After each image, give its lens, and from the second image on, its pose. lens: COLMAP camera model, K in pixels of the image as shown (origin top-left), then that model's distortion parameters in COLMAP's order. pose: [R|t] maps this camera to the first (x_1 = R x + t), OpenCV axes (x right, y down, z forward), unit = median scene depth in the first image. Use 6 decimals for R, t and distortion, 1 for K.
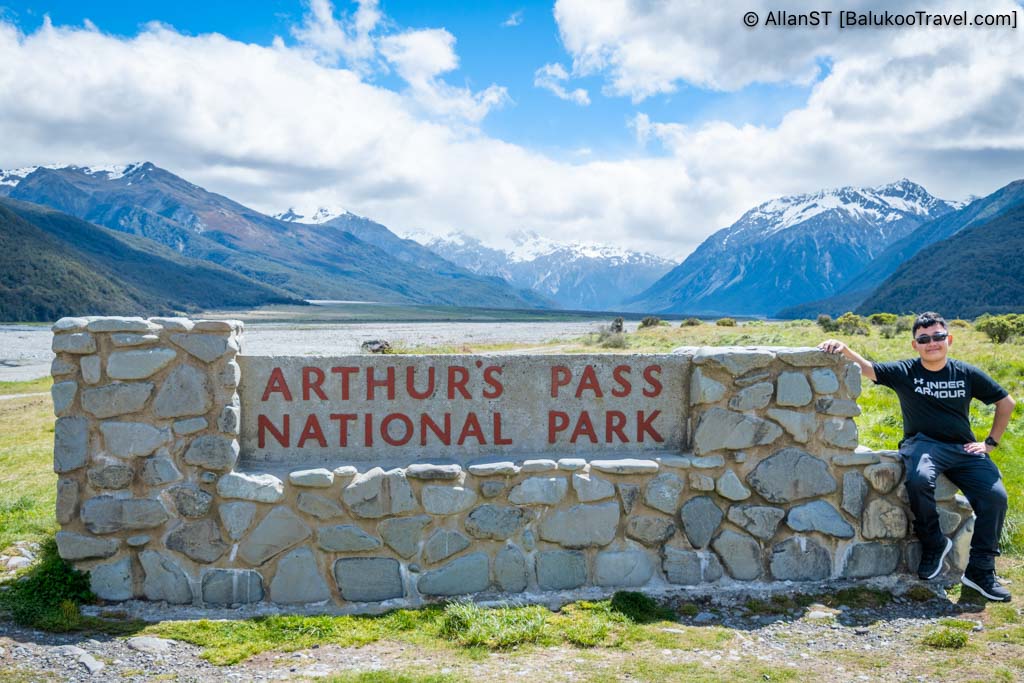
lens RADIAL K [[1152.8, 0, 511.6], [0, 1152.8, 342.2], [0, 0, 1]] dist [-0.011331, 0.000000]
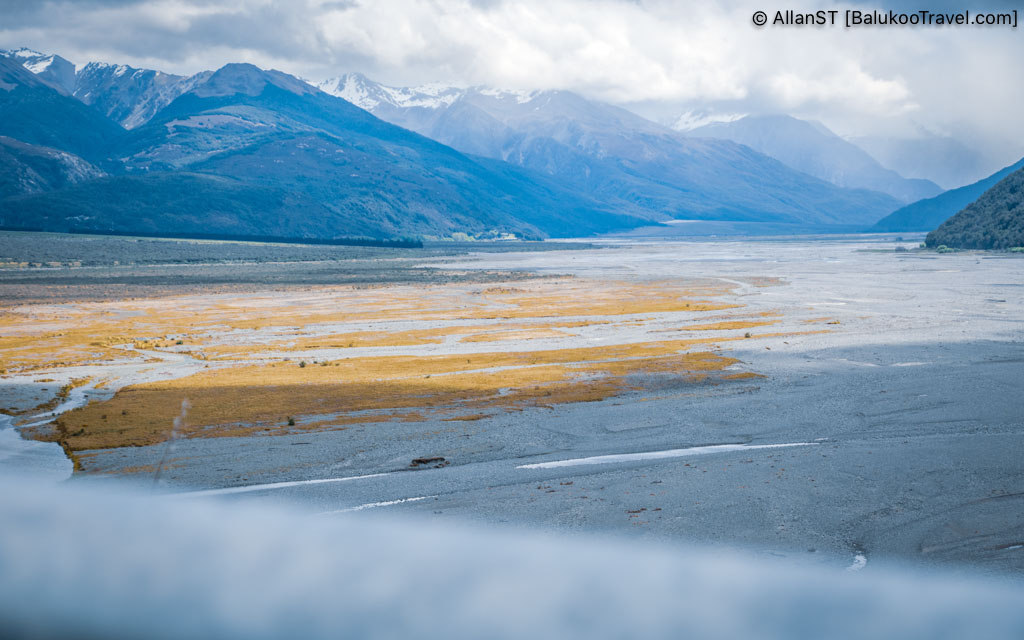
lens RADIAL K [[2645.1, 0, 511.9], [0, 2645.1, 319.4], [0, 0, 1]] dist [0.100876, 0.000000]
pose [[0.956047, -0.007458, -0.293120, 0.383897], [0.011931, 0.999838, 0.013475, 0.025553], [0.292972, -0.016380, 0.955981, -1.432783]]
